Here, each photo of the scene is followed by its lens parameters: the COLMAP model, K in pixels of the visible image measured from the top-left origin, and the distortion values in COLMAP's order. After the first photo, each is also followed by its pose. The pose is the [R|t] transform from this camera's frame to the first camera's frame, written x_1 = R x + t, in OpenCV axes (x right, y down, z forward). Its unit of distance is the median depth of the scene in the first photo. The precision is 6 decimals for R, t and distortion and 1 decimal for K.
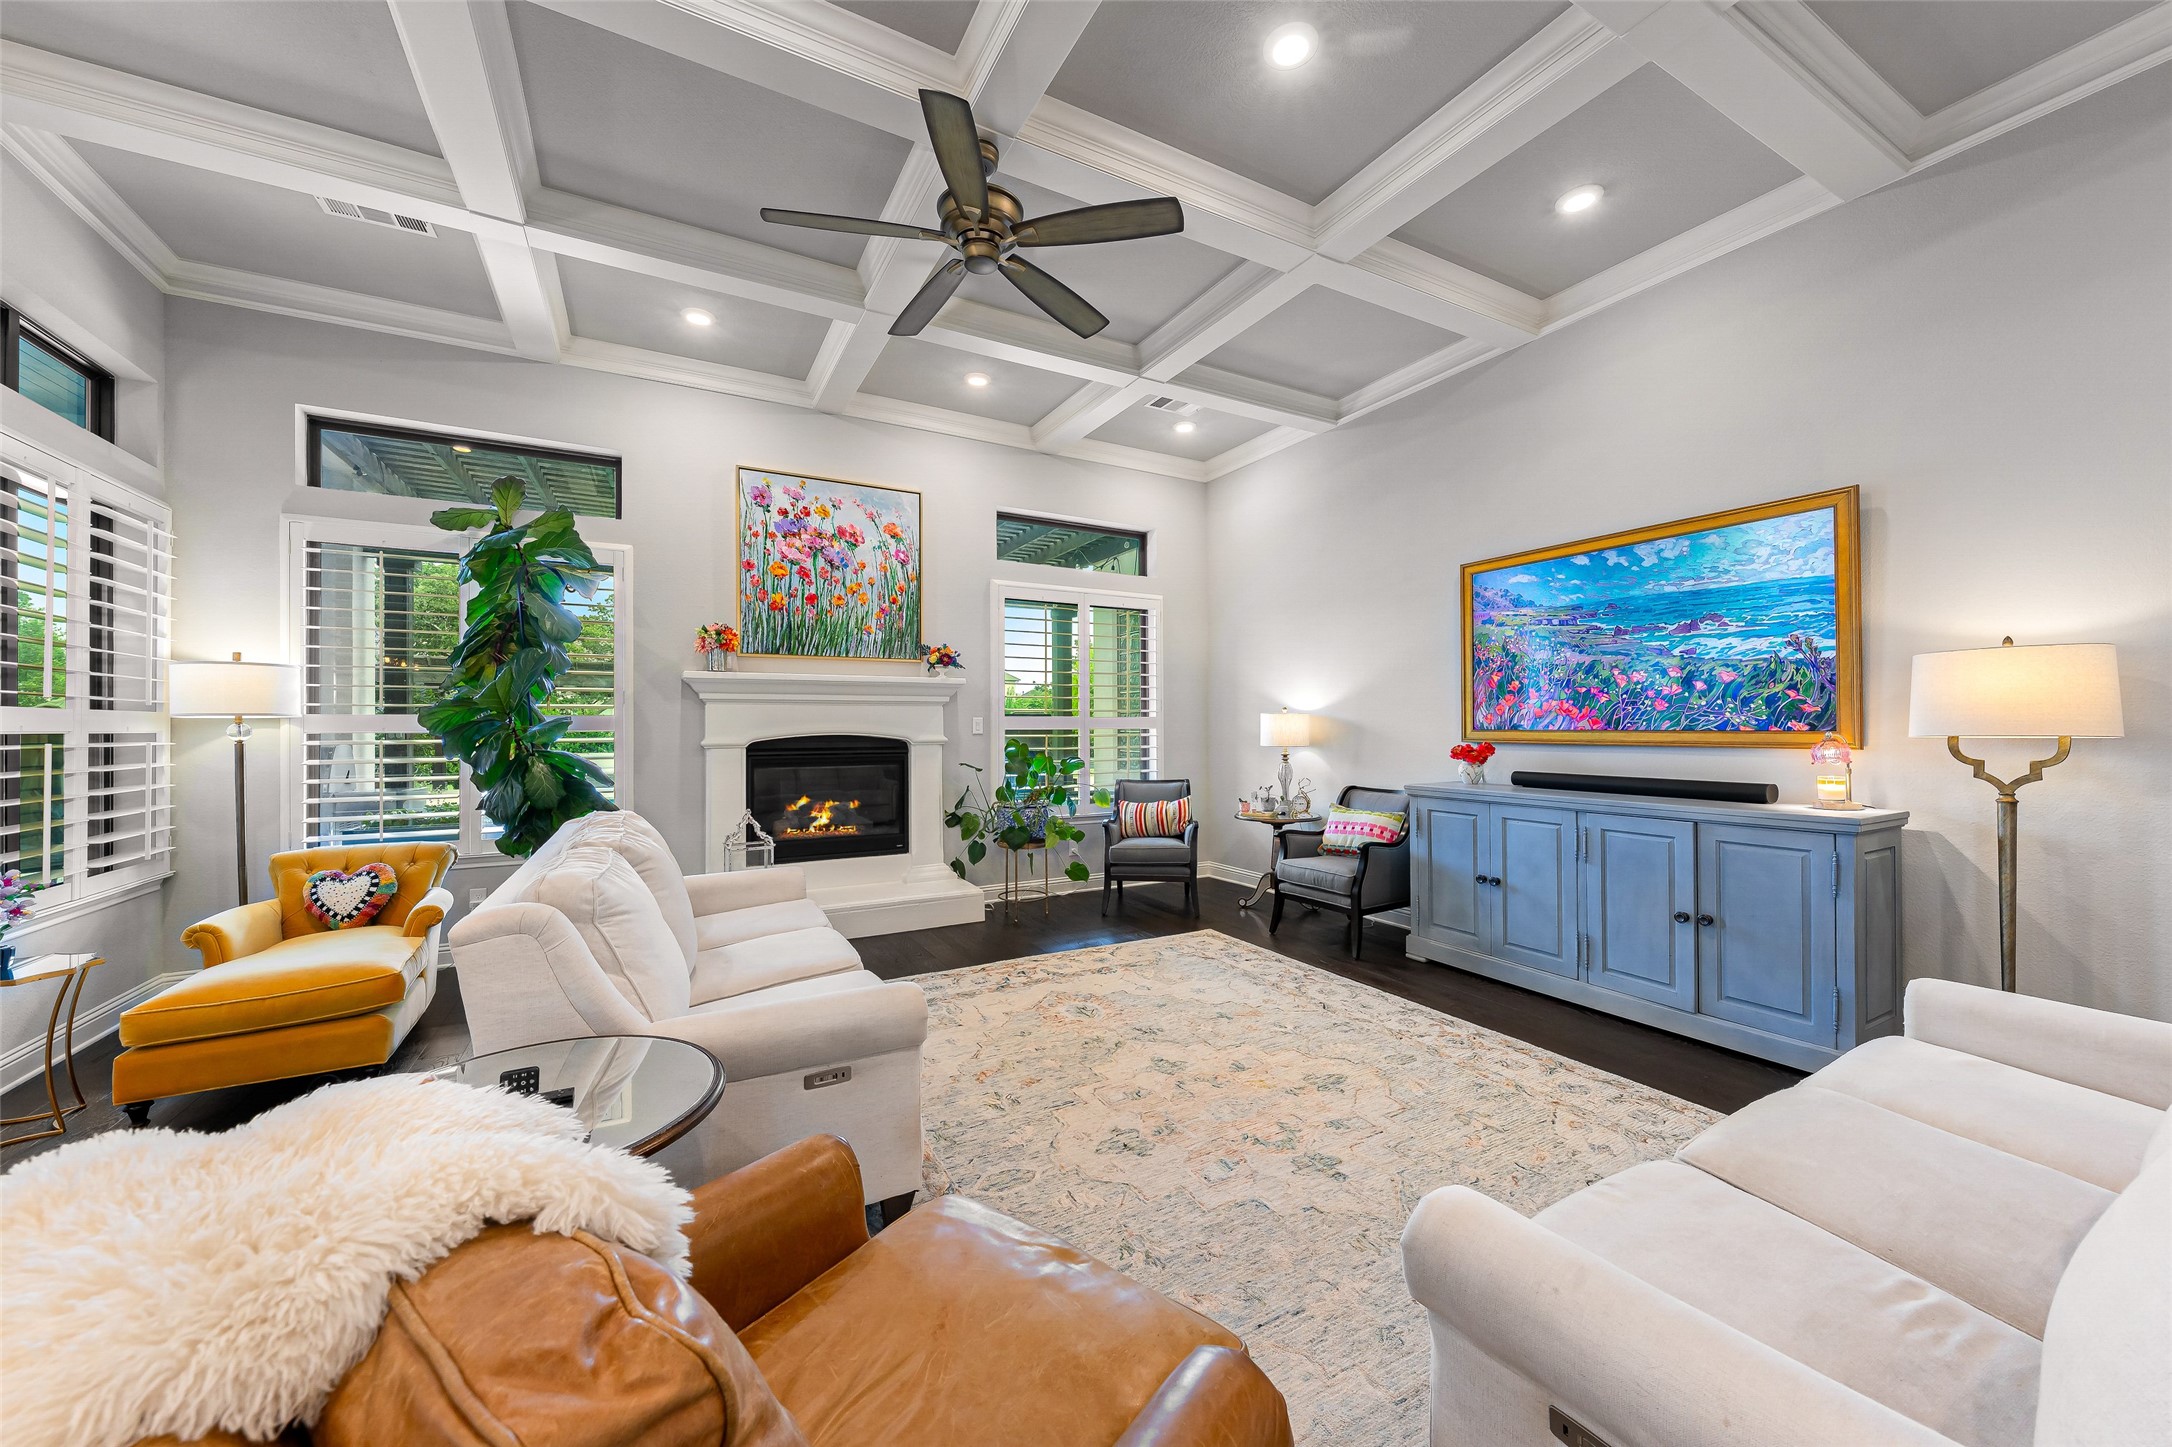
lens RADIAL K [[778.1, 0, 1103.9], [0, 778.1, 726.0], [0, 0, 1]] dist [-0.000663, 0.000257]
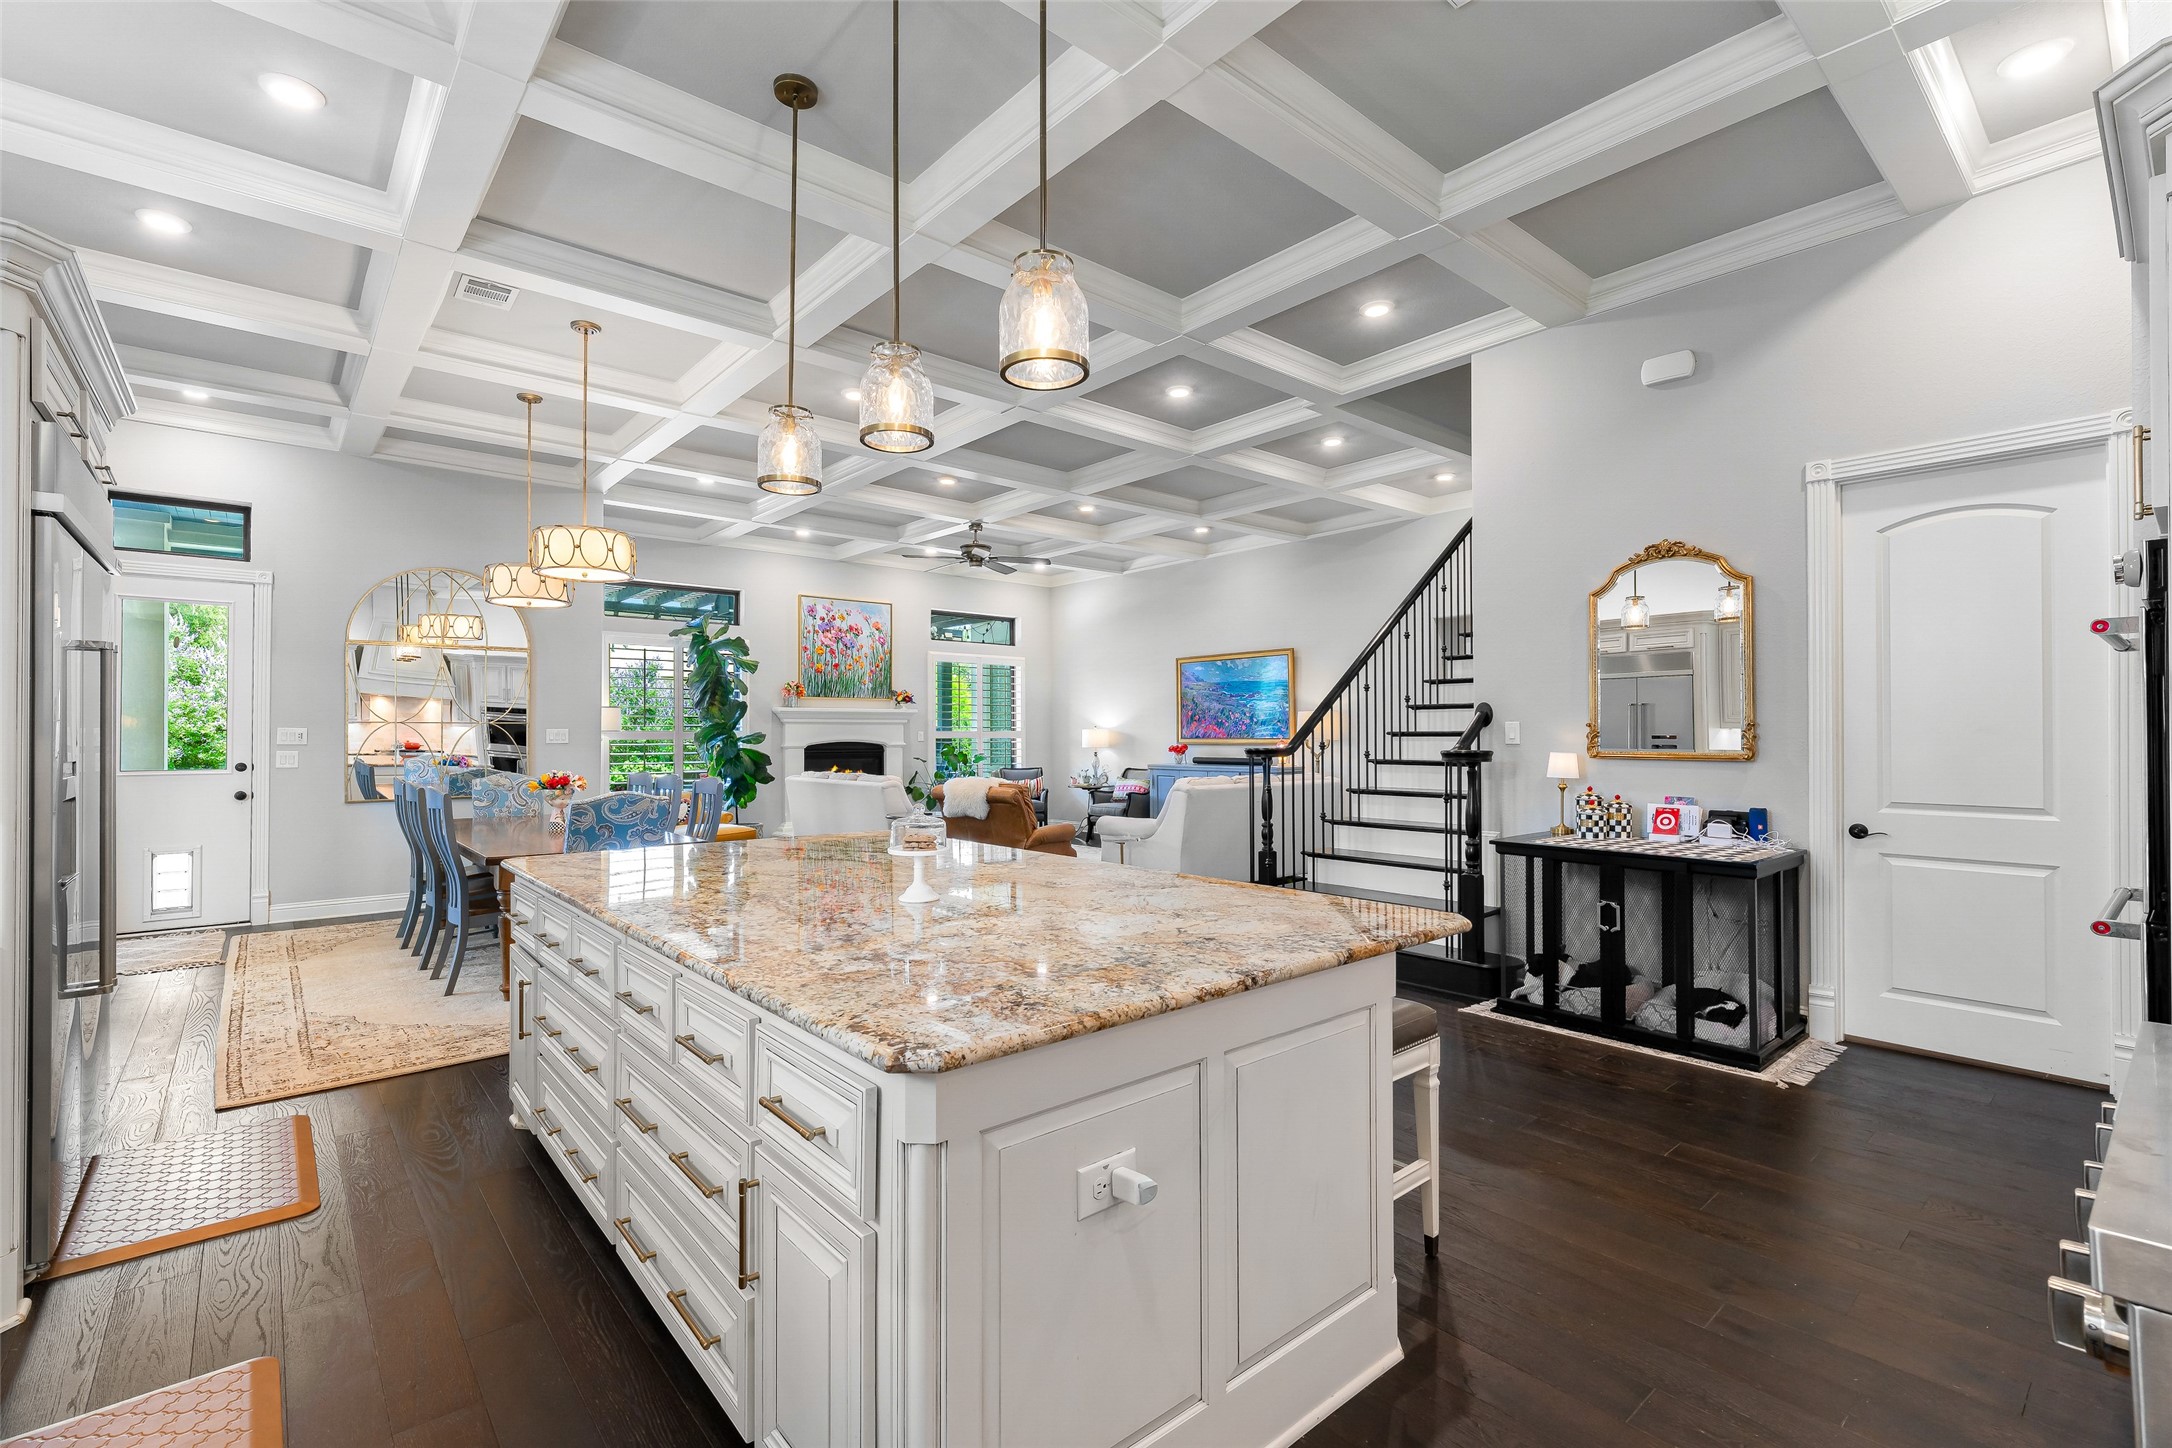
lens RADIAL K [[964.3, 0, 1098.1], [0, 964.3, 723.4], [0, 0, 1]] dist [-0.002175, -0.000173]
pose [[0.979580, 0.002038, 0.201046, -0.251898], [0.000910, 0.999893, -0.014573, 0.002593], [-0.201054, 0.014459, 0.979473, -1.425205]]
